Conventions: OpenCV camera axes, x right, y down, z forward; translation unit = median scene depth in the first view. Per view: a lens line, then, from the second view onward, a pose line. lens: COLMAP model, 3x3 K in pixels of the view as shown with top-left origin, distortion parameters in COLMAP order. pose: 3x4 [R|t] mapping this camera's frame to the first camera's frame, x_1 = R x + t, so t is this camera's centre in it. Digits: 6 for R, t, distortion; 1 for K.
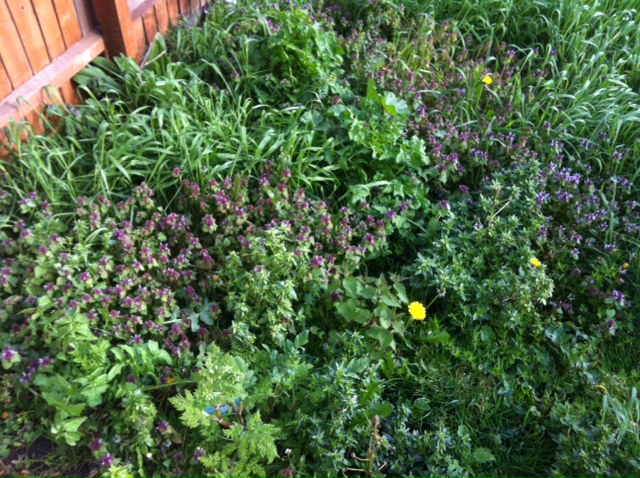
lens RADIAL K [[597.3, 0, 320.0], [0, 597.3, 239.0], [0, 0, 1]] dist [0.091415, -0.219476]
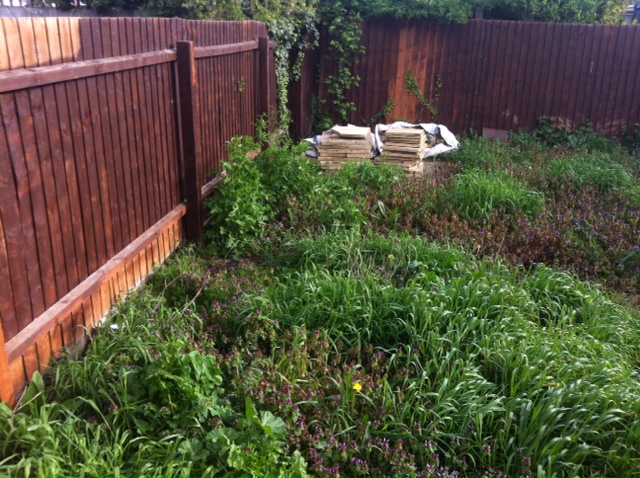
lens RADIAL K [[597.3, 0, 320.0], [0, 597.3, 239.0], [0, 0, 1]] dist [0.091415, -0.219476]
pose [[0.983314, -0.070088, 0.167874, 0.049142], [0.136843, 0.893017, -0.428713, -0.047599], [-0.119867, 0.444532, 0.887707, -0.055501]]
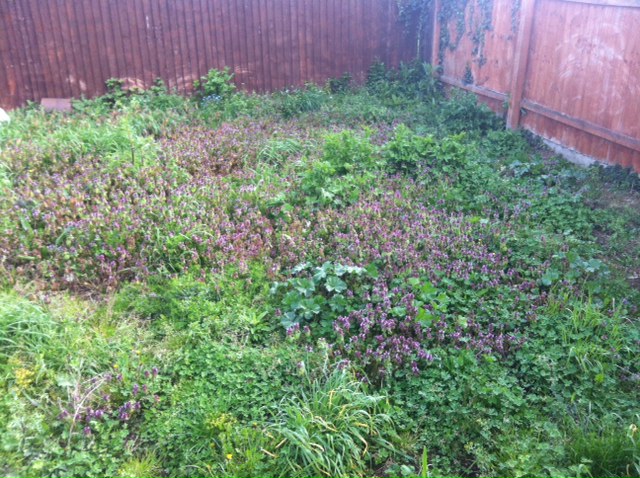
lens RADIAL K [[593.4, 0, 320.0], [0, 593.4, 239.0], [0, 0, 1]] dist [-0.002865, -0.010645]
pose [[0.814412, -0.271356, 0.512933, 1.090034], [0.445193, 0.859142, -0.252347, 0.081303], [-0.372206, 0.433868, 0.820501, -0.129021]]
